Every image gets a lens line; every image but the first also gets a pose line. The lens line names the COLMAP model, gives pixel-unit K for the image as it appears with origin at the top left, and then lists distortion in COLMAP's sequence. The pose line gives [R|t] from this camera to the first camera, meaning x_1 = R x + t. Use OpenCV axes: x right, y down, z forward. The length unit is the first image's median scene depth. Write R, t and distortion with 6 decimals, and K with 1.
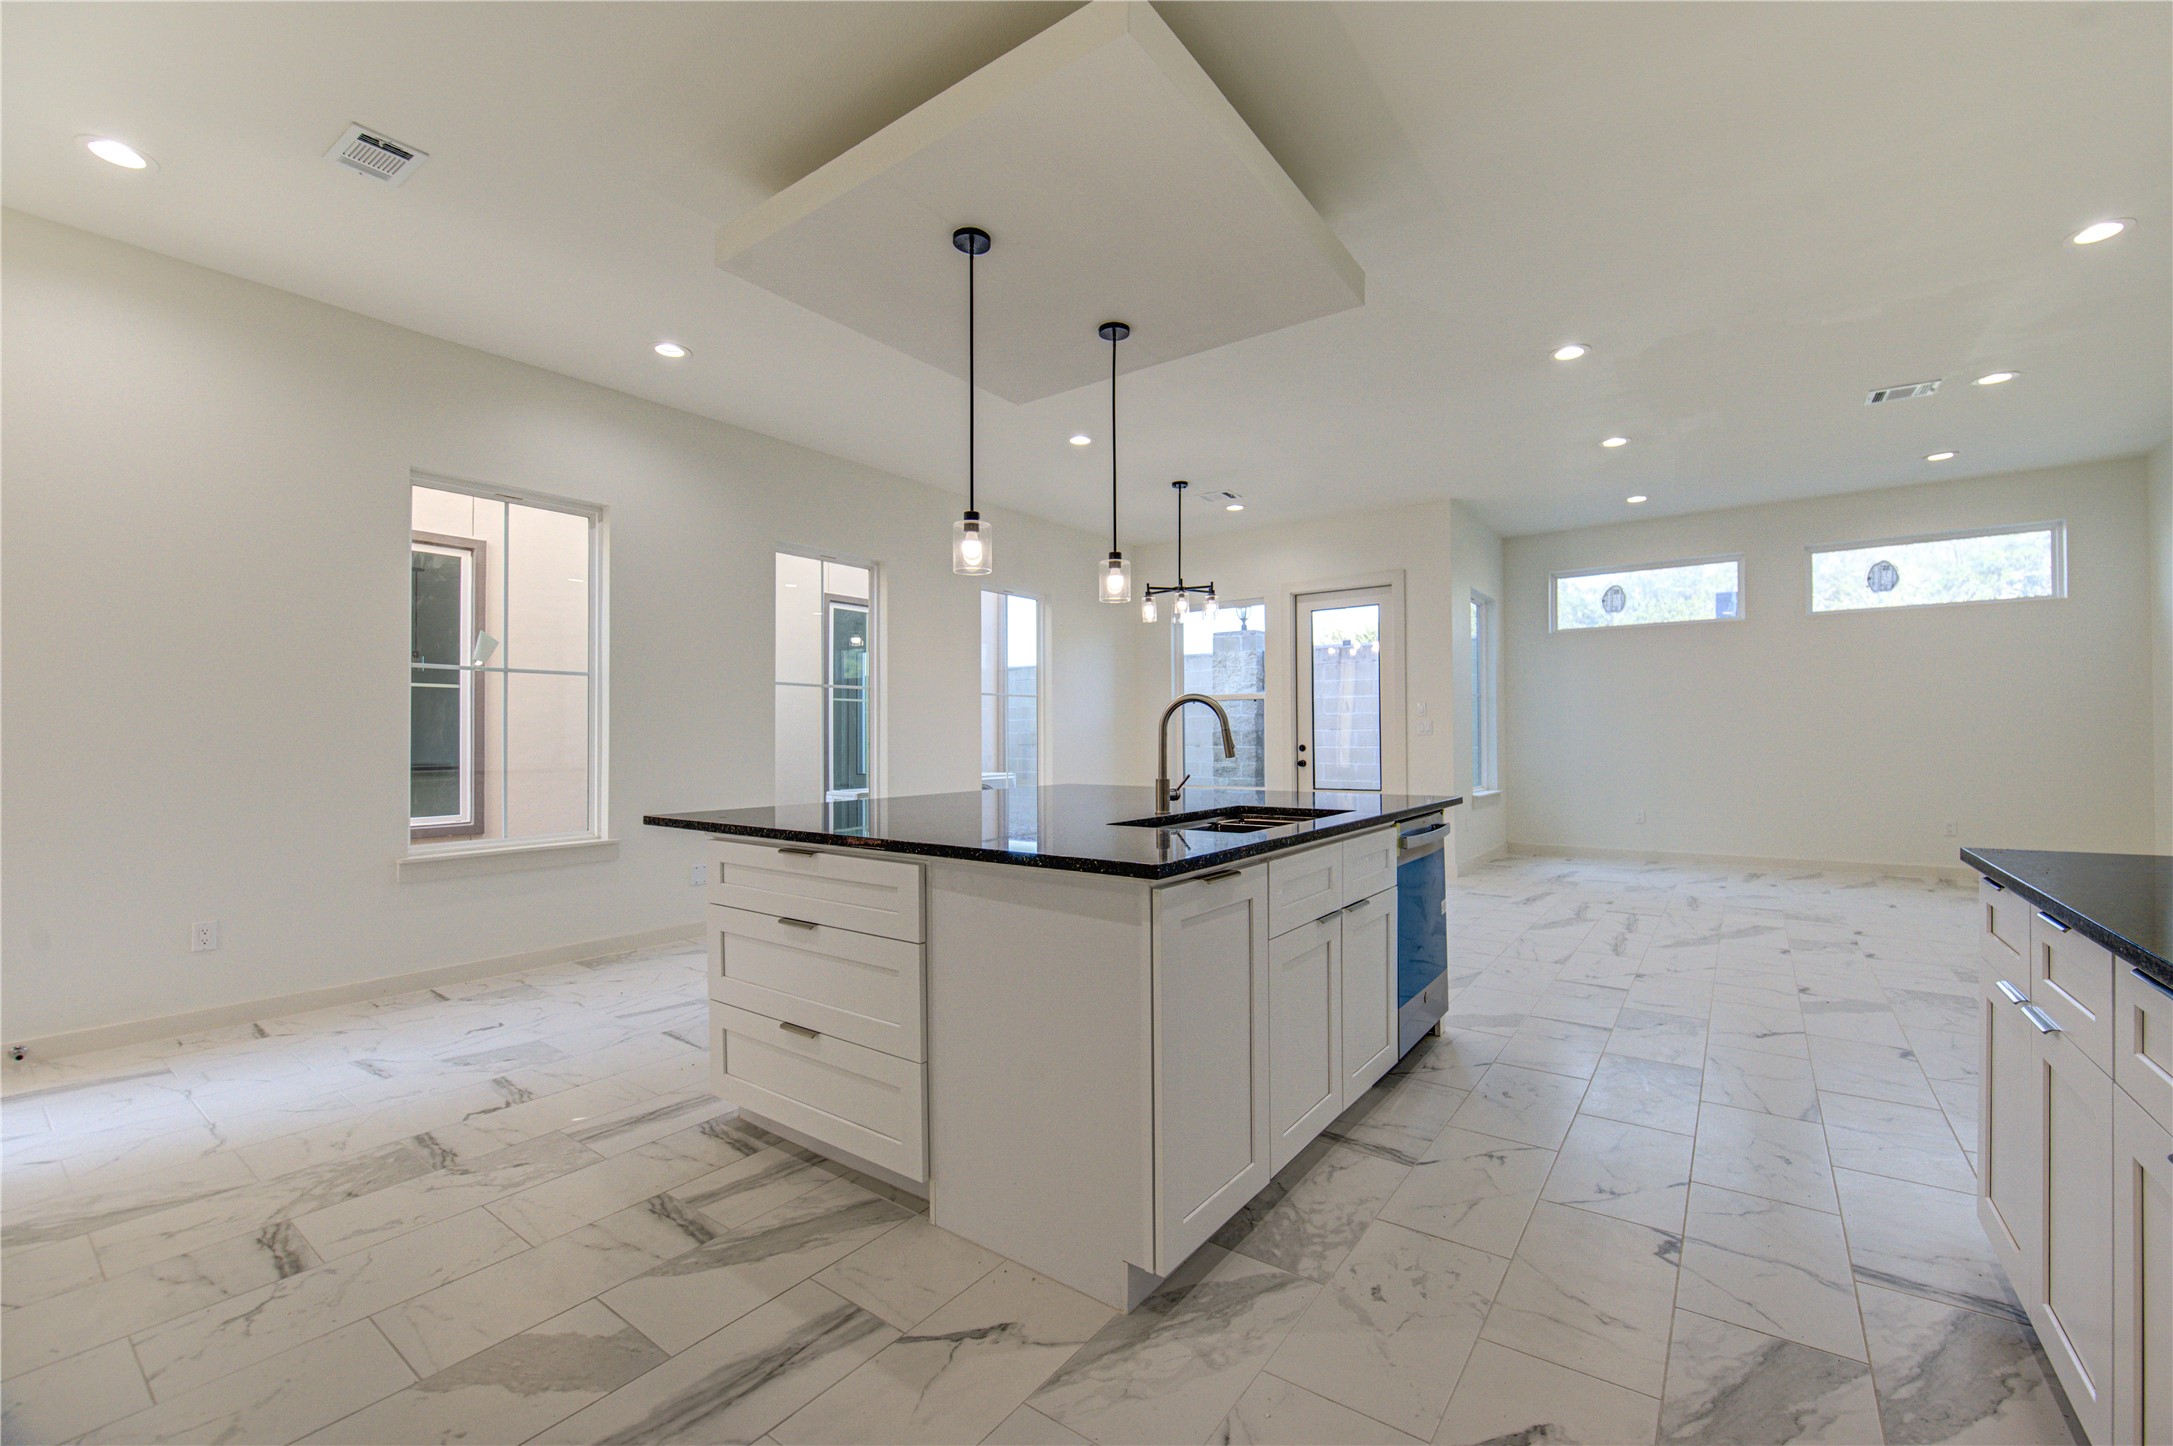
lens RADIAL K [[865.0, 0, 1086.5], [0, 865.0, 723.0], [0, 0, 1]] dist [-0.002539, -0.000384]
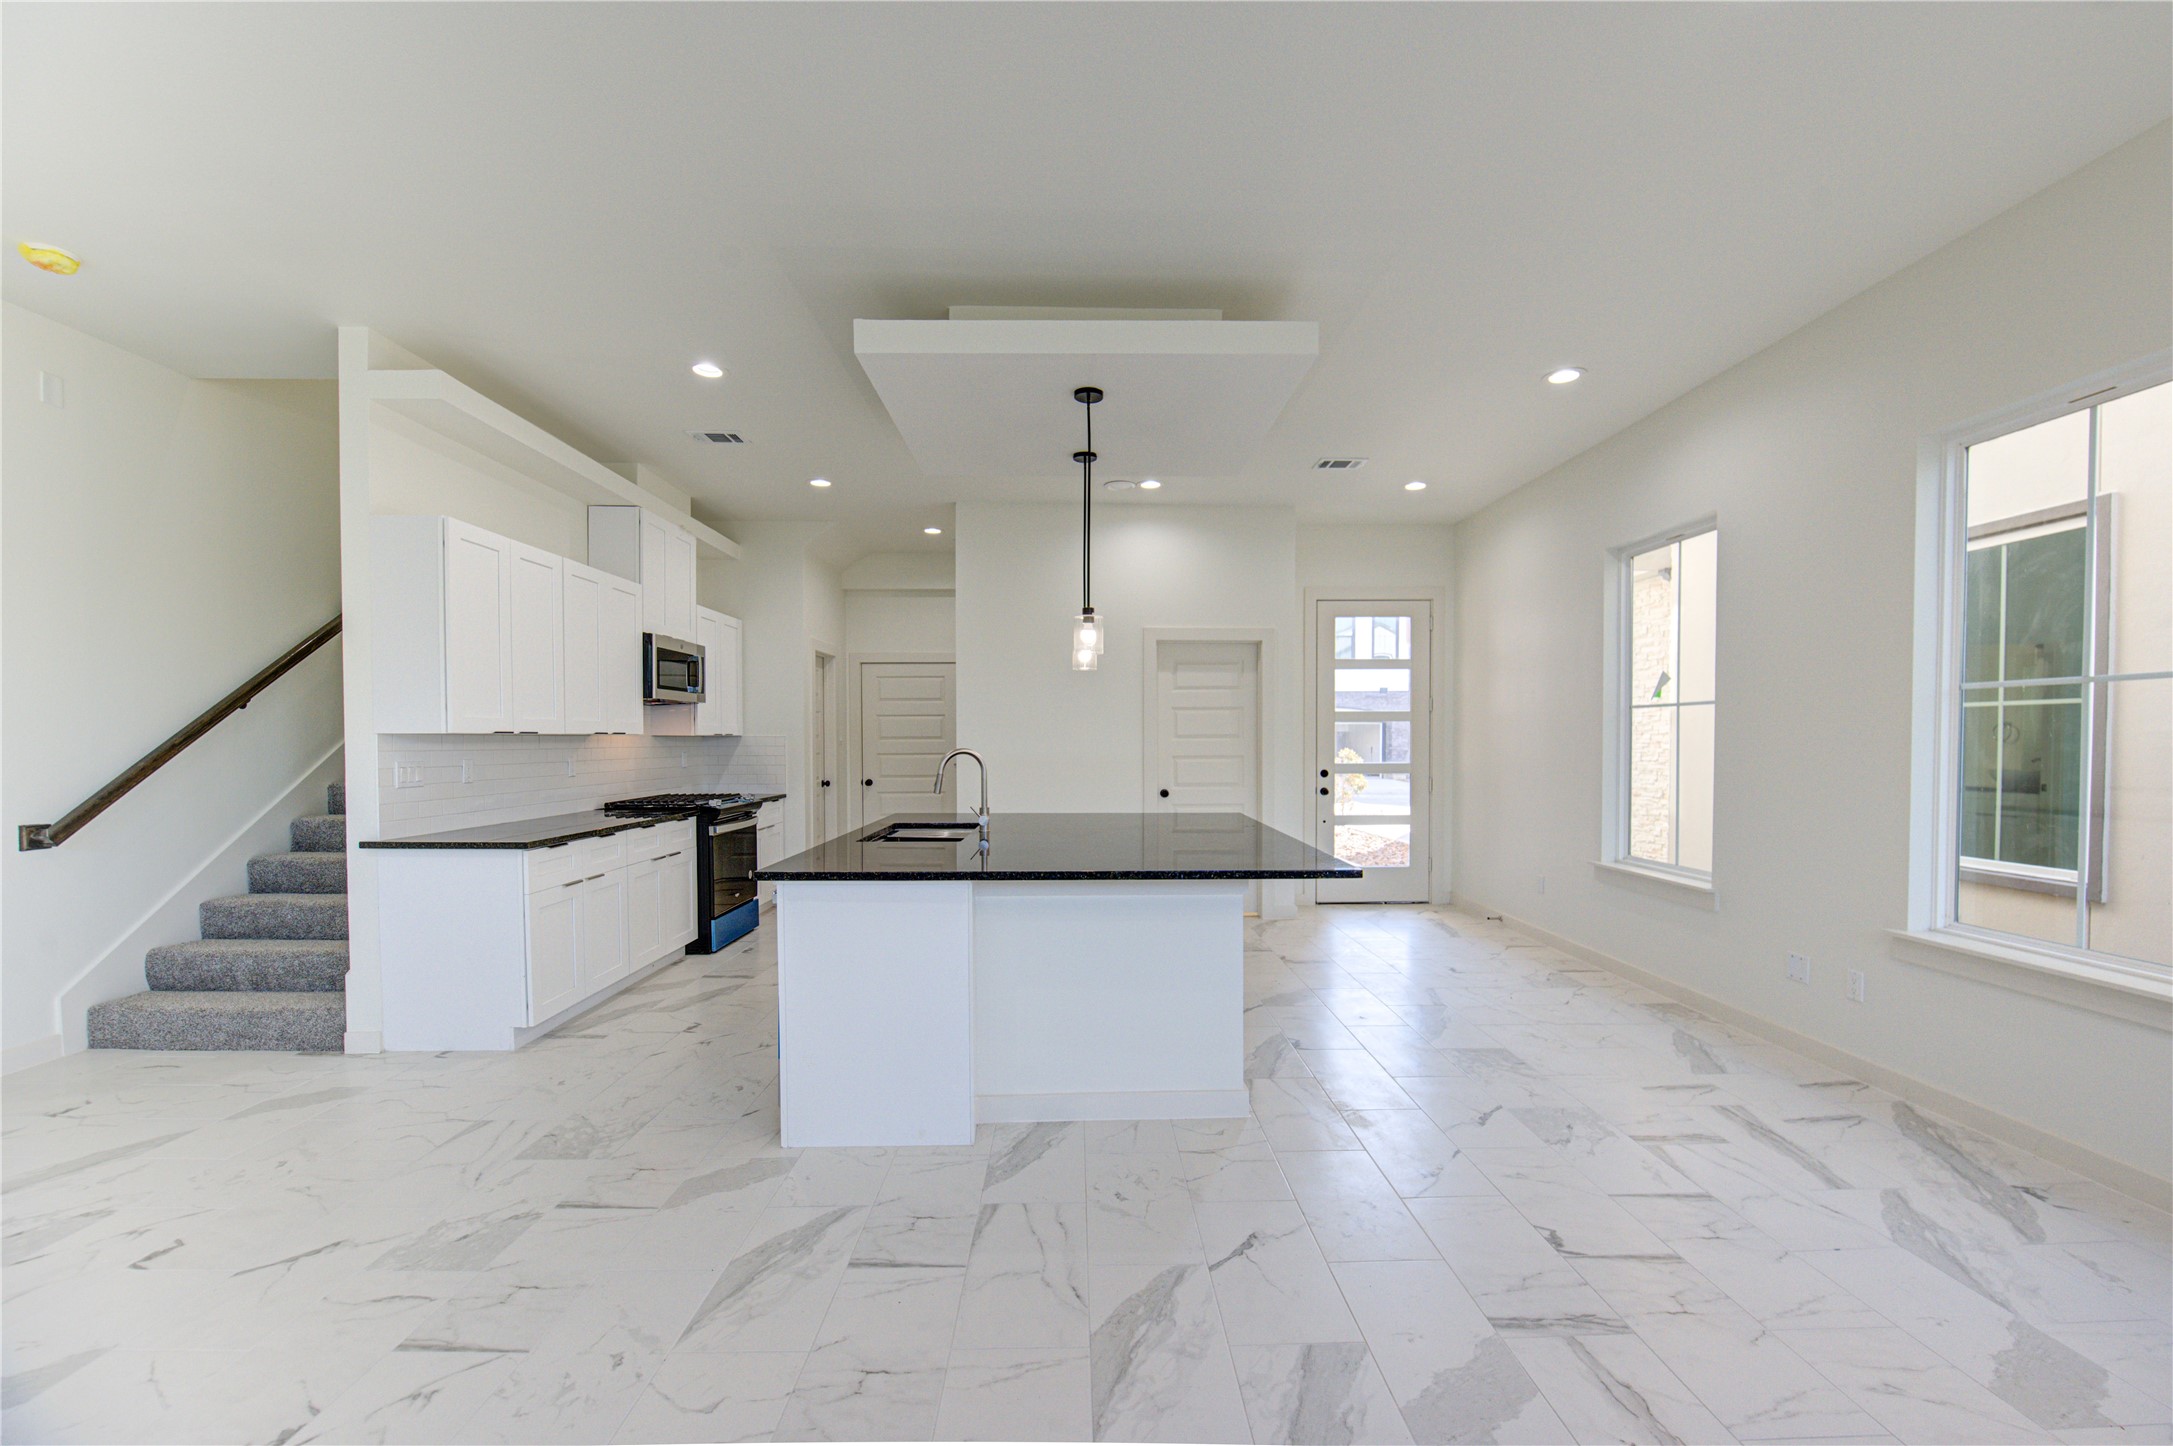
lens RADIAL K [[903.7, 0, 1109.2], [0, 903.7, 761.5], [0, 0, 1]] dist [-0.026796, -0.000384]
pose [[-0.776298, 0.020708, -0.630026, 0.620304], [0.014917, 0.999784, 0.014481, -0.021161], [0.630190, 0.001843, -0.776439, 1.619646]]
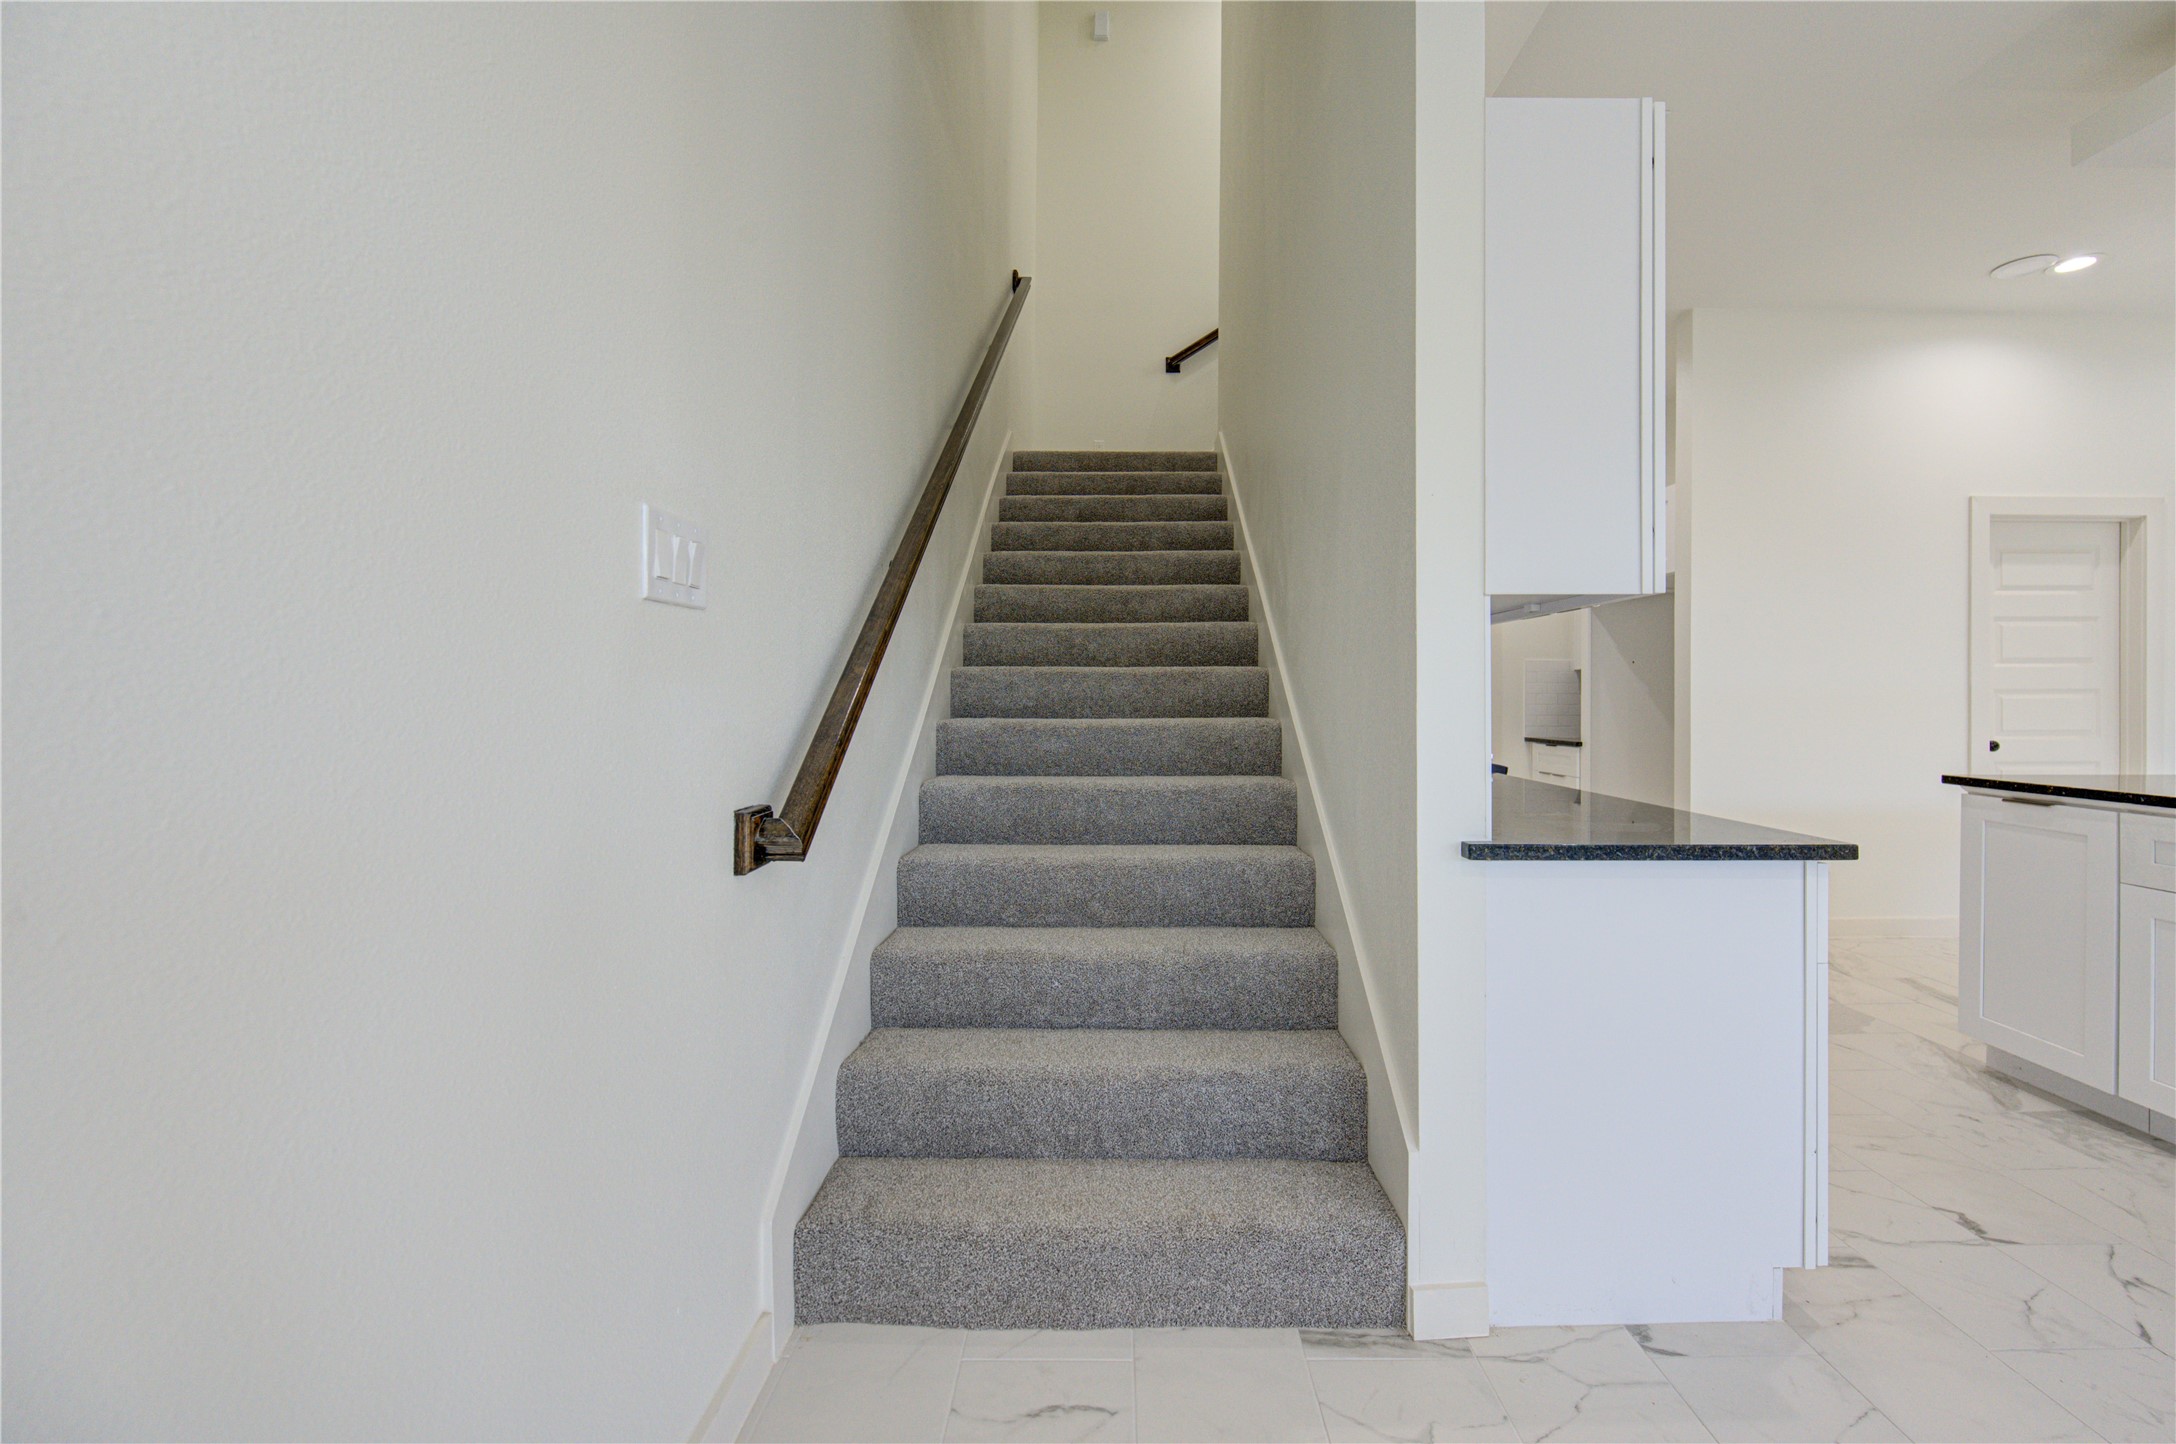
lens RADIAL K [[889.6, 0, 1118.3], [0, 889.6, 710.7], [0, 0, 1]] dist [-0.000146, 0.000222]
pose [[-0.802501, 0.012835, -0.596513, 1.024381], [0.017946, 0.999835, -0.002630, 0.003620], [0.596381, -0.012815, -0.802599, 0.602753]]
